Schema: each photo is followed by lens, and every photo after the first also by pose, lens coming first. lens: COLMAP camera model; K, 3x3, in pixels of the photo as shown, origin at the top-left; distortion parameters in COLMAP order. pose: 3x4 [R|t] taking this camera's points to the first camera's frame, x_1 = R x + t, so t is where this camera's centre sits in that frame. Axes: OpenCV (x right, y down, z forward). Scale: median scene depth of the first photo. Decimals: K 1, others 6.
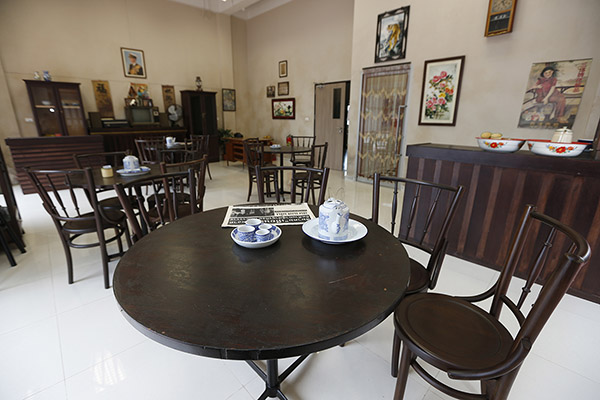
lens RADIAL K [[276.6, 0, 300.0], [0, 276.6, 200.0], [0, 0, 1]] dist [-0.062936, 0.025017]
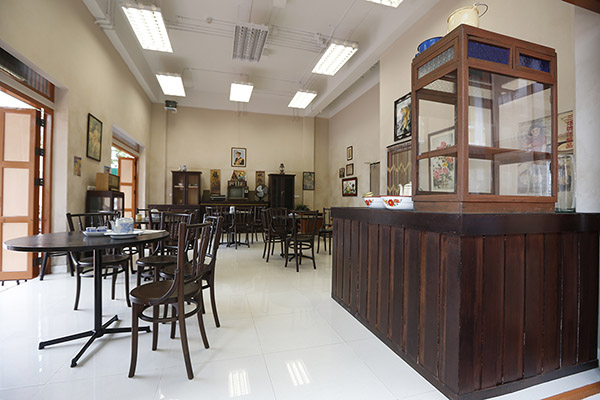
lens RADIAL K [[276.6, 0, 300.0], [0, 276.6, 200.0], [0, 0, 1]] dist [-0.062936, 0.025017]
pose [[0.884737, -0.003709, -0.466077, 0.344951], [-0.131462, 0.957383, -0.257169, 0.036250], [0.447168, 0.288798, 0.846544, -0.015576]]
